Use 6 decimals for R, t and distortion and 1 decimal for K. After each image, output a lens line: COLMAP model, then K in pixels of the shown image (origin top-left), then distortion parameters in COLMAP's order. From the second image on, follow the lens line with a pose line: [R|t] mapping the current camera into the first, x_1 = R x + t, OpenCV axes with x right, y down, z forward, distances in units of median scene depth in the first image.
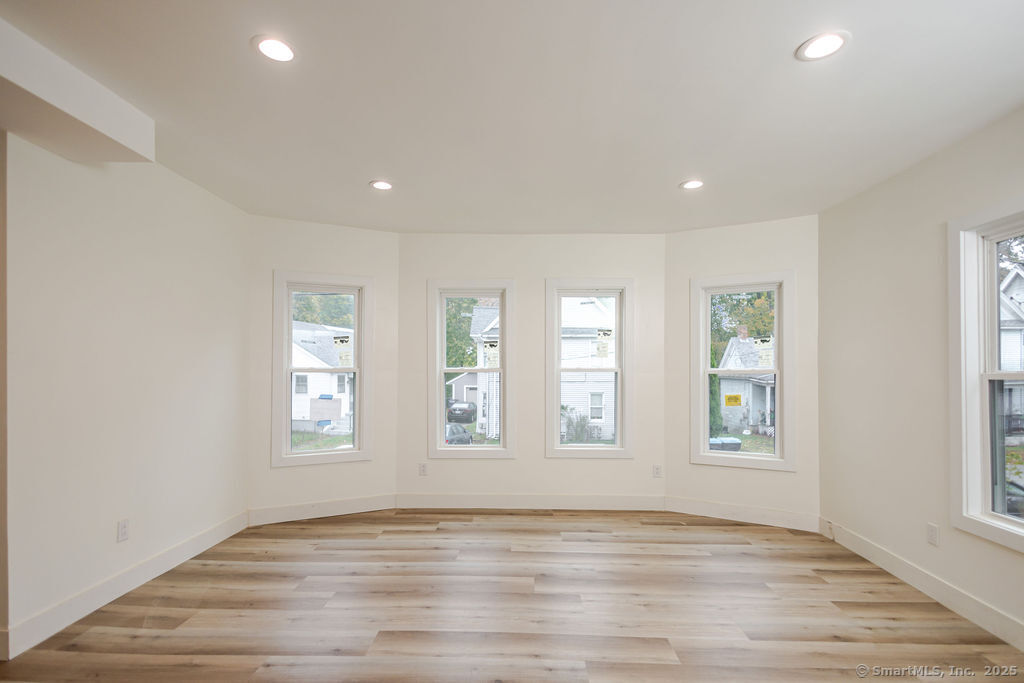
lens RADIAL K [[484.2, 0, 499.3], [0, 484.2, 366.1], [0, 0, 1]] dist [0.007640, -0.001480]
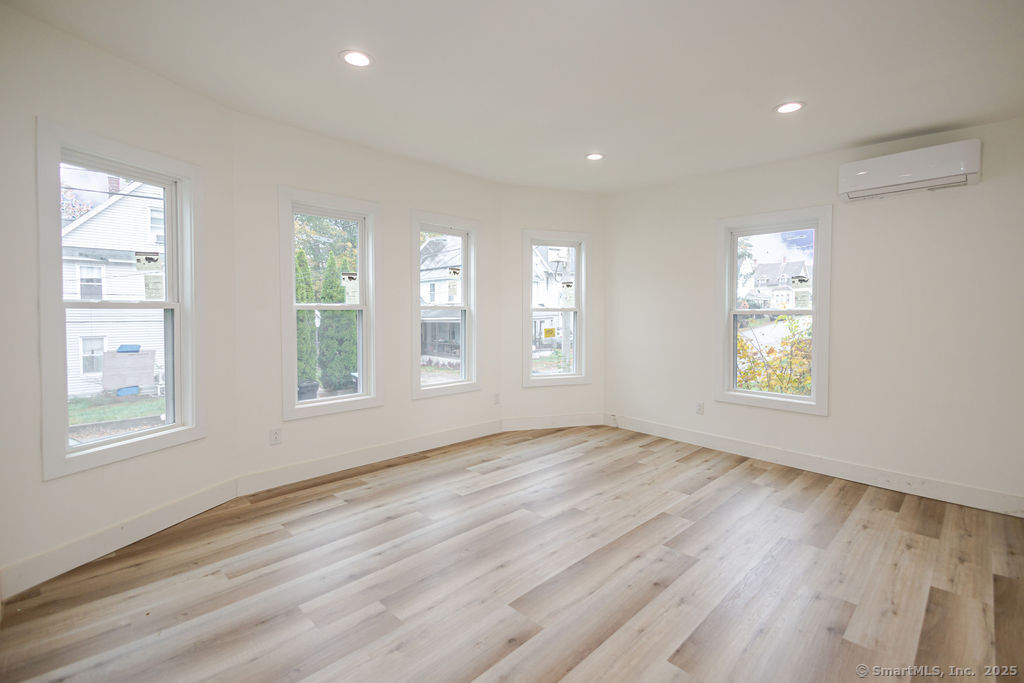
lens RADIAL K [[484.2, 0, 502.1], [0, 484.2, 325.8], [0, 0, 1]] dist [0.007640, -0.001480]
pose [[0.682663, -0.021751, 0.730409, -0.556481], [-0.011897, 0.999094, 0.040871, 0.003979], [-0.730636, -0.036591, 0.681786, 0.270143]]
